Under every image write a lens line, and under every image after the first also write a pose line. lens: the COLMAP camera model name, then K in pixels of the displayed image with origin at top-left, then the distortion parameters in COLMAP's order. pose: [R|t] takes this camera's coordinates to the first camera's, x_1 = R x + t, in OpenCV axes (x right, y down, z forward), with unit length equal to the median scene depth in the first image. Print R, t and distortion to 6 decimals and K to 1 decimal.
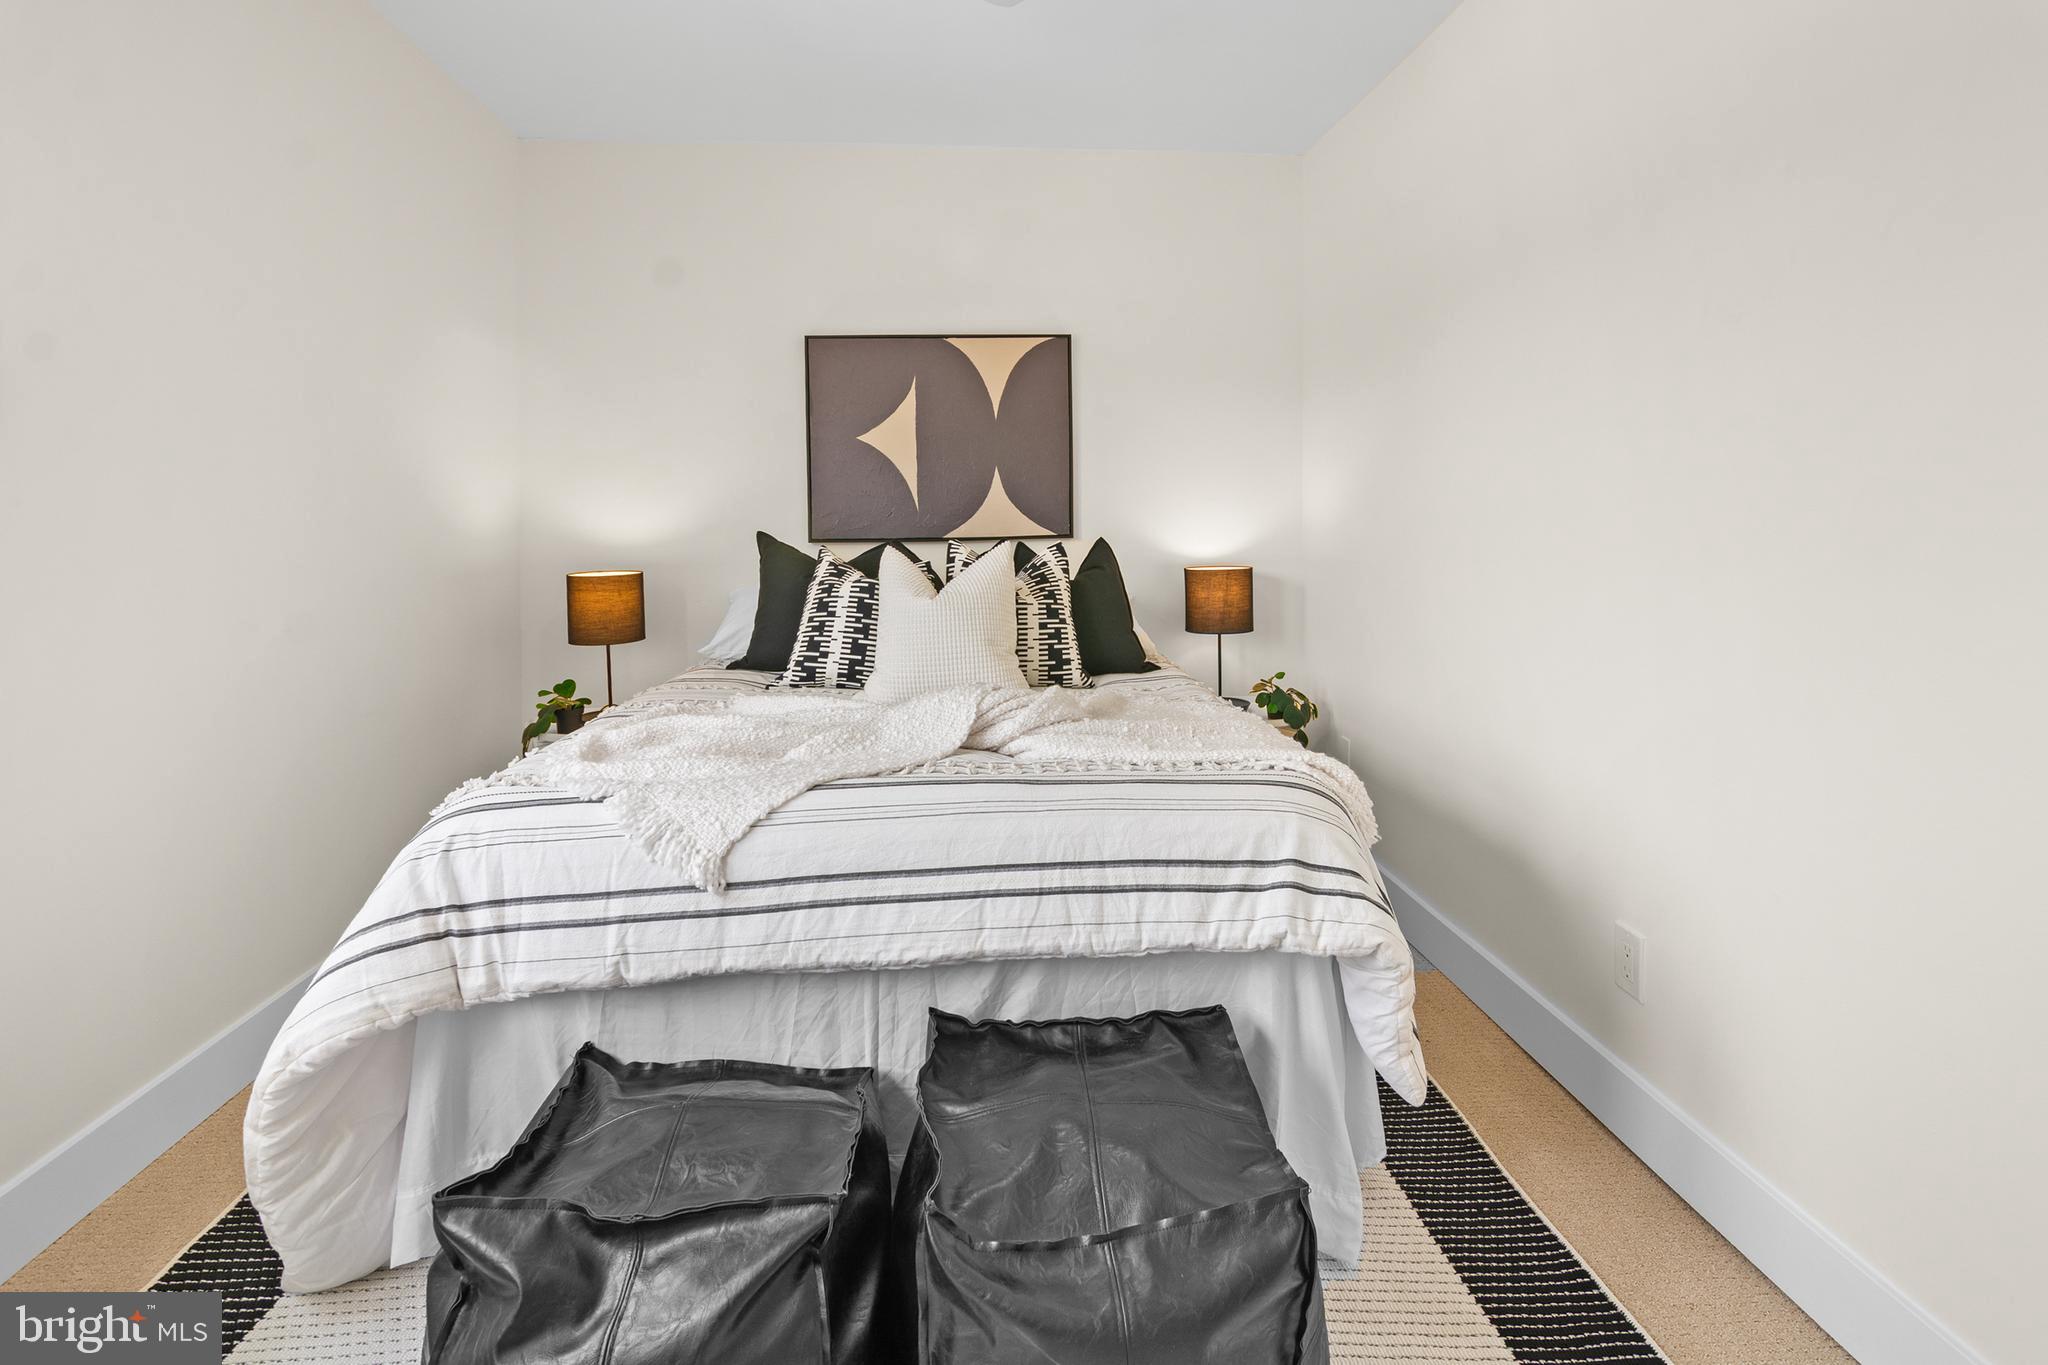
lens RADIAL K [[1048.6, 0, 1027.8], [0, 1048.6, 537.6], [0, 0, 1]] dist [-0.002610, -0.000329]
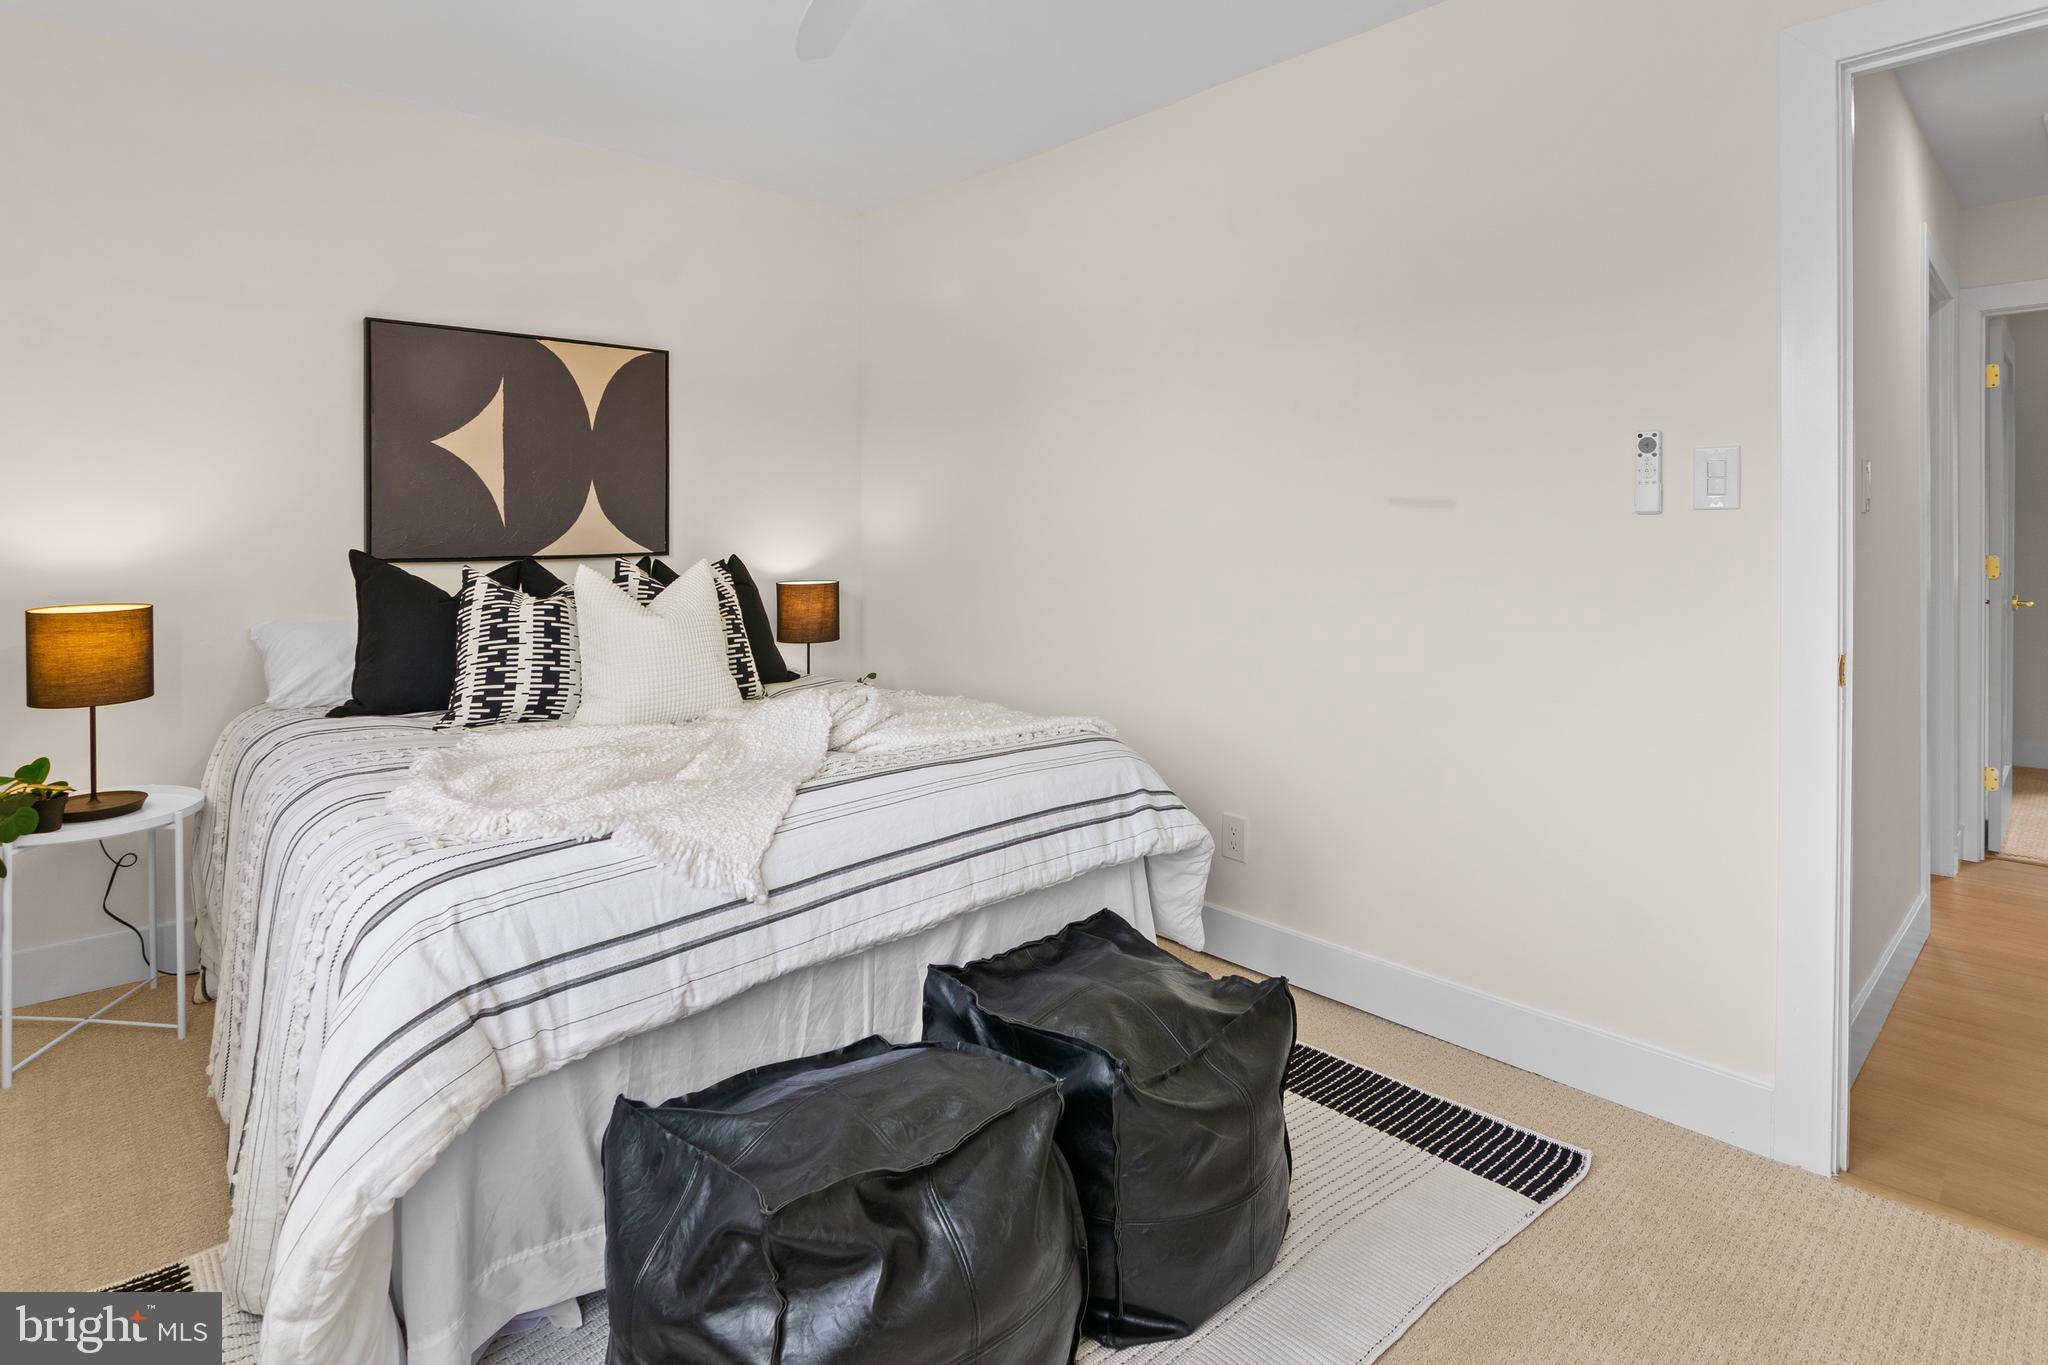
lens RADIAL K [[1048.6, 0, 1027.8], [0, 1048.6, 537.6], [0, 0, 1]] dist [-0.002610, -0.000329]
pose [[0.772371, 0.005179, 0.635151, -0.719033], [0.005566, 0.999873, -0.014922, 0.000094], [-0.635148, 0.015061, 0.772244, 0.038702]]
